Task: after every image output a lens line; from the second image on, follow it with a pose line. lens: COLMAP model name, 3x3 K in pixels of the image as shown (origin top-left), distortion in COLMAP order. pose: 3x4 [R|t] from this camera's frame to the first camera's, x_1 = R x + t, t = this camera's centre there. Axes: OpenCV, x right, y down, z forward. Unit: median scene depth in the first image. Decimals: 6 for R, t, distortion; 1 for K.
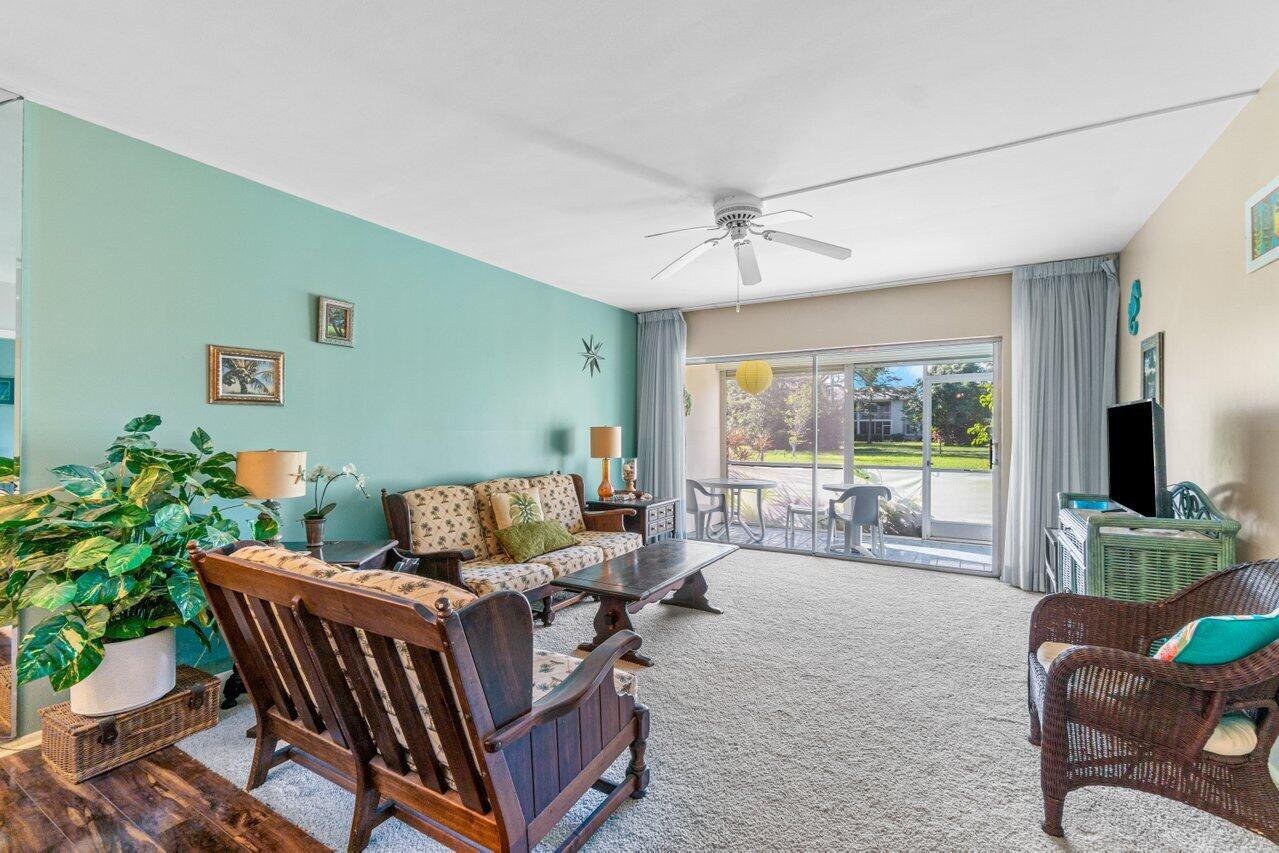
lens RADIAL K [[556.7, 0, 636.1], [0, 556.7, 427.7], [0, 0, 1]] dist [0.000667, 0.000067]
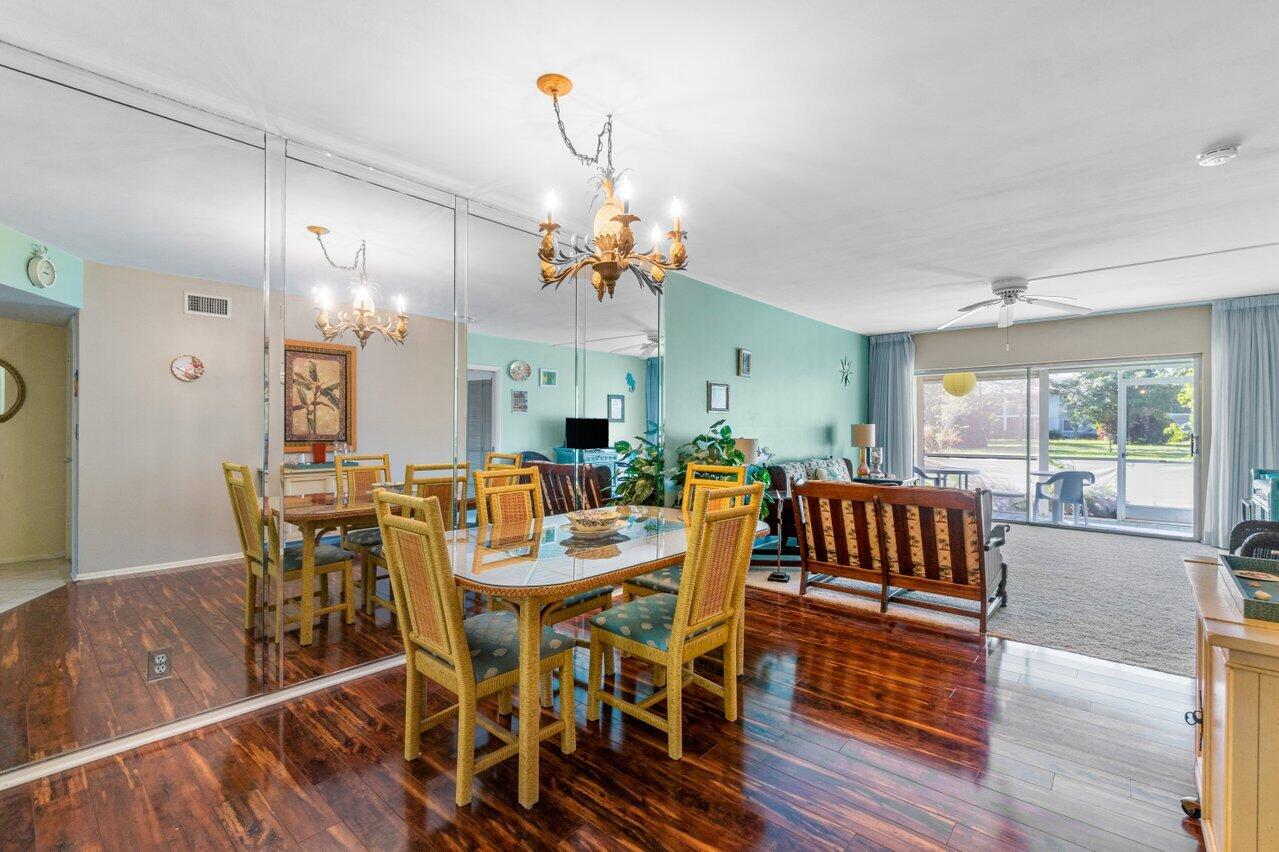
lens RADIAL K [[556.7, 0, 644.9], [0, 556.7, 425.0], [0, 0, 1]] dist [0.000667, 0.000067]
pose [[0.981924, -0.001542, -0.189268, -0.291535], [0.001798, 0.999998, 0.001181, -0.001967], [0.189266, -0.001500, 0.981925, -0.405726]]
